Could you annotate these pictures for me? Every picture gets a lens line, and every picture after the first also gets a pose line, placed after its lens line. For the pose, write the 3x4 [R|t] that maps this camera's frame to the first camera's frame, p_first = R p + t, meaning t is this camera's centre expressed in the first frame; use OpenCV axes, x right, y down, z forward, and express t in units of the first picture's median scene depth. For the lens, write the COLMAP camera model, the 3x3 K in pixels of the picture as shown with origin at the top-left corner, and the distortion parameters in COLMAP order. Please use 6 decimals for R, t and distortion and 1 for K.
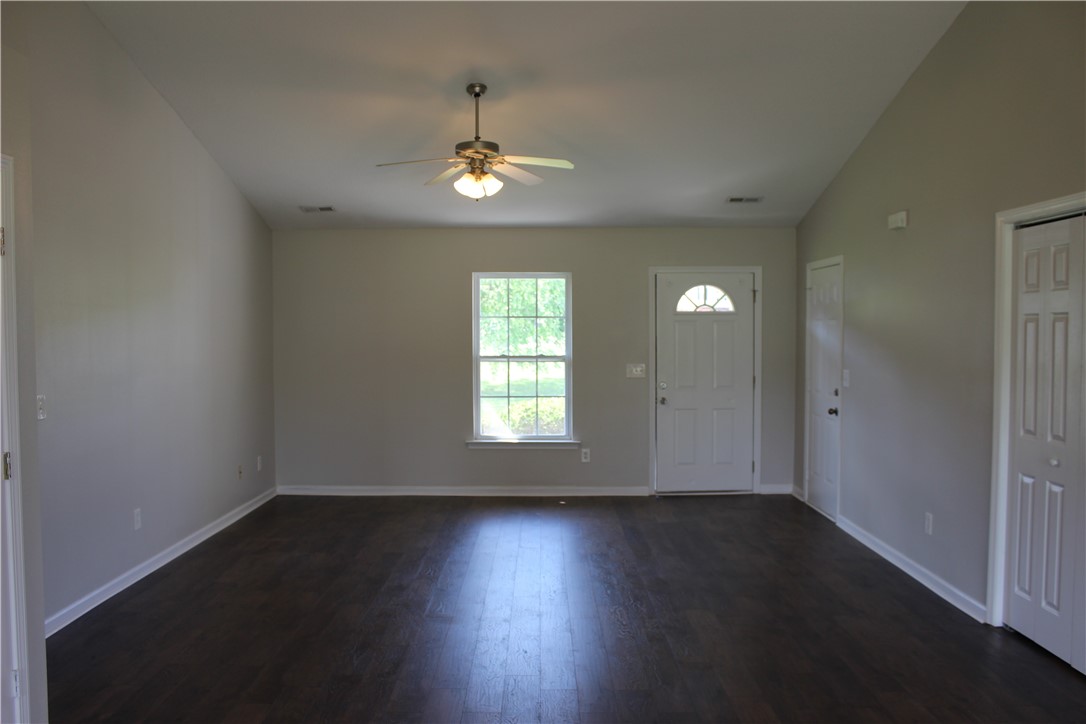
lens RADIAL K [[910.0, 0, 543.0], [0, 910.0, 362.0], [0, 0, 1]] dist [-0.165759, 0.138766]
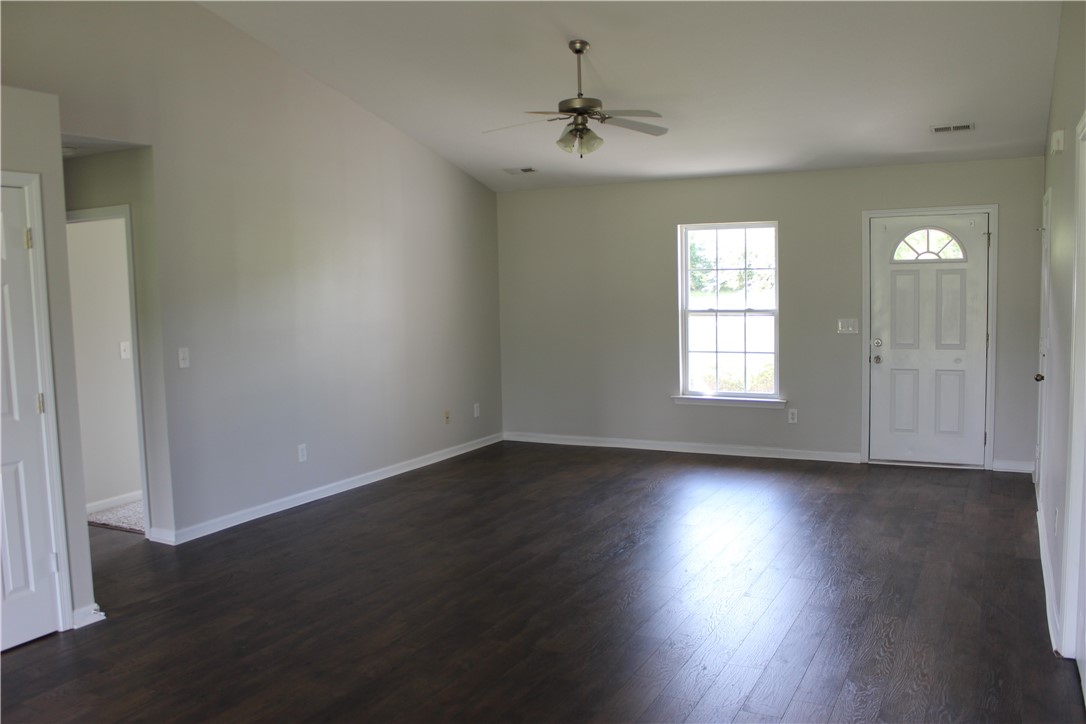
lens RADIAL K [[910.0, 0, 543.0], [0, 910.0, 362.0], [0, 0, 1]] dist [-0.165759, 0.138766]
pose [[0.887505, 0.021979, -0.460274, 0.244334], [0.003952, 0.998462, 0.055299, -0.005258], [0.460781, -0.050897, 0.886053, 0.060981]]
